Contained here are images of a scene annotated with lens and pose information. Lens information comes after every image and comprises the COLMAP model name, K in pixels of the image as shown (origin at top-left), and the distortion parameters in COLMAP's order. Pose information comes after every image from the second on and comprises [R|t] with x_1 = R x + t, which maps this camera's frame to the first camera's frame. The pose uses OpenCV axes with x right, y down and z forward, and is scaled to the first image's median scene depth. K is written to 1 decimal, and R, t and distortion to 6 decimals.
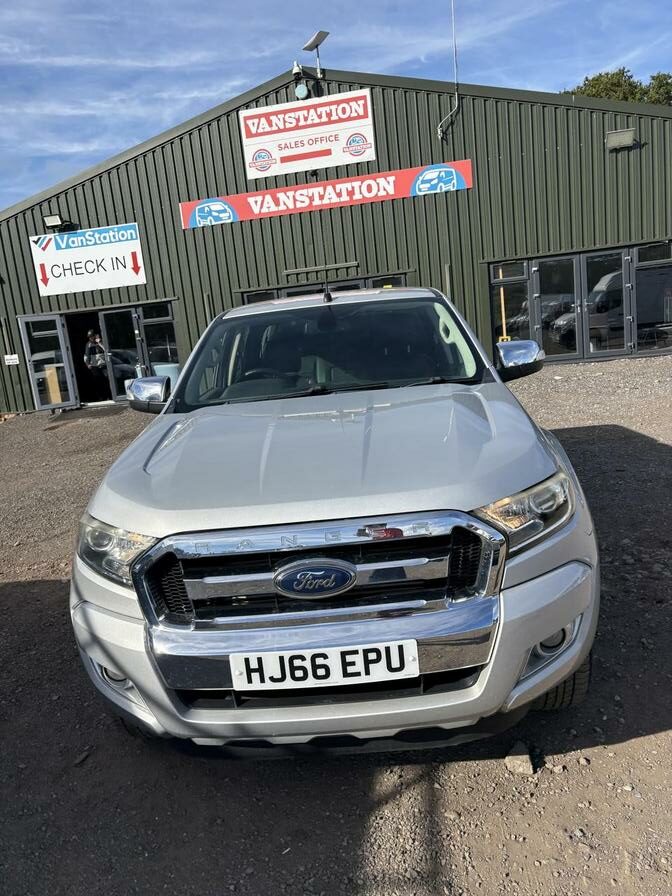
lens RADIAL K [[678.8, 0, 336.0], [0, 678.8, 448.0], [0, 0, 1]] dist [0.000880, -0.006320]
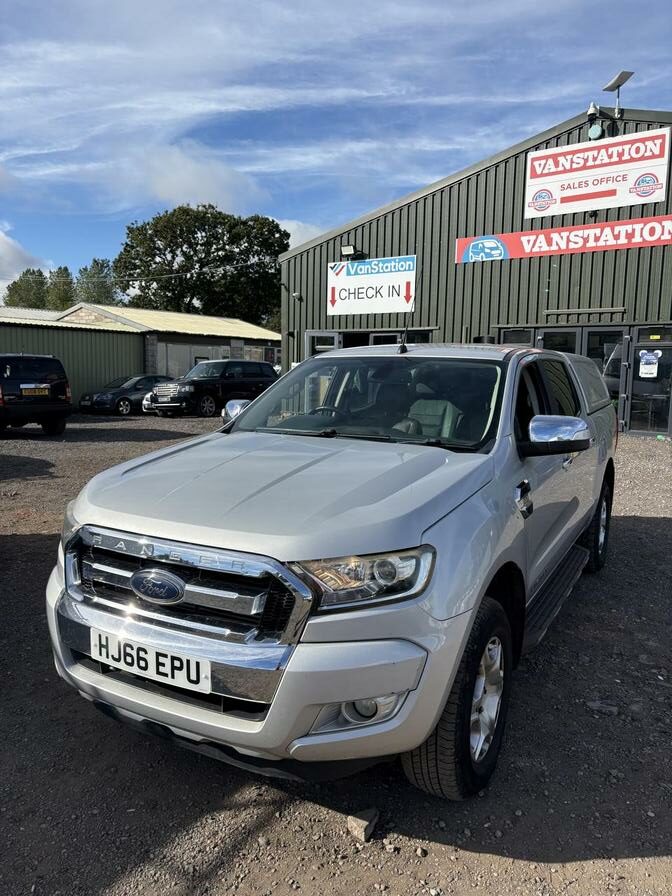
lens RADIAL K [[683.0, 0, 349.9], [0, 683.0, 436.7], [0, 0, 1]] dist [-0.005645, -0.005251]
pose [[0.888594, 0.160003, -0.429883, 0.127055], [-0.182235, 0.983196, -0.010745, -0.019600], [0.420940, 0.087888, 0.902821, 0.005912]]
